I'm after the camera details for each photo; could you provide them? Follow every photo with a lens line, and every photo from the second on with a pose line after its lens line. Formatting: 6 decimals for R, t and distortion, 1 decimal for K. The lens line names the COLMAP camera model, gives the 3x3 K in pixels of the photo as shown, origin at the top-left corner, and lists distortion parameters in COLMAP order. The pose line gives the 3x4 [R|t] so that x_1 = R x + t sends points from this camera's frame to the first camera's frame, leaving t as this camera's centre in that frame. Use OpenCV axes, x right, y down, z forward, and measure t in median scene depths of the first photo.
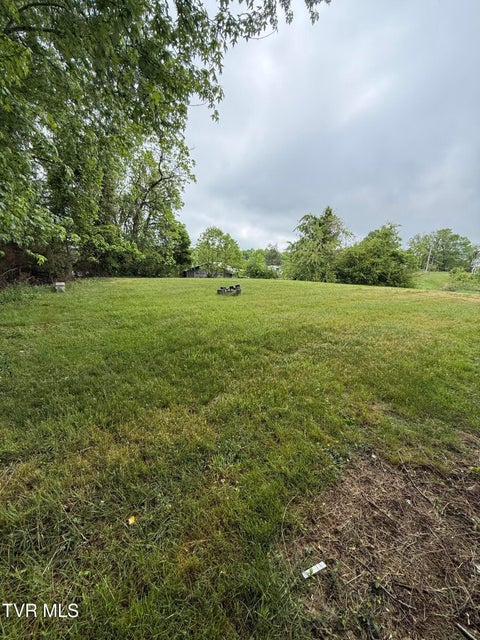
lens RADIAL K [[253.5, 0, 237.7], [0, 253.5, 322.2], [0, 0, 1]] dist [-0.002884, 0.000856]
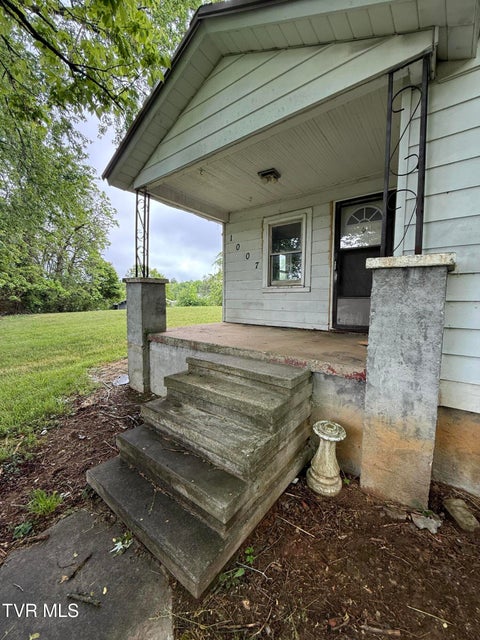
lens RADIAL K [[253.5, 0, 240.4], [0, 253.5, 320.2], [0, 0, 1]] dist [-0.002884, 0.000856]
pose [[0.971306, -0.075832, 0.225422, 0.070352], [0.102831, 0.988538, -0.110536, 0.039074], [-0.214456, 0.130545, 0.967970, -0.146131]]
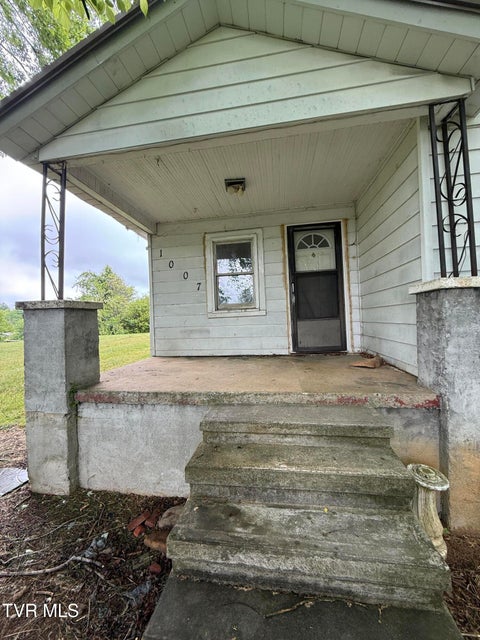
lens RADIAL K [[253.5, 0, 238.0], [0, 253.5, 319.6], [0, 0, 1]] dist [-0.002884, 0.000856]
pose [[0.739709, -0.089480, 0.666952, 0.037756], [0.226501, 0.966396, -0.121555, 0.025280], [-0.633663, 0.240981, 0.735119, -0.102497]]
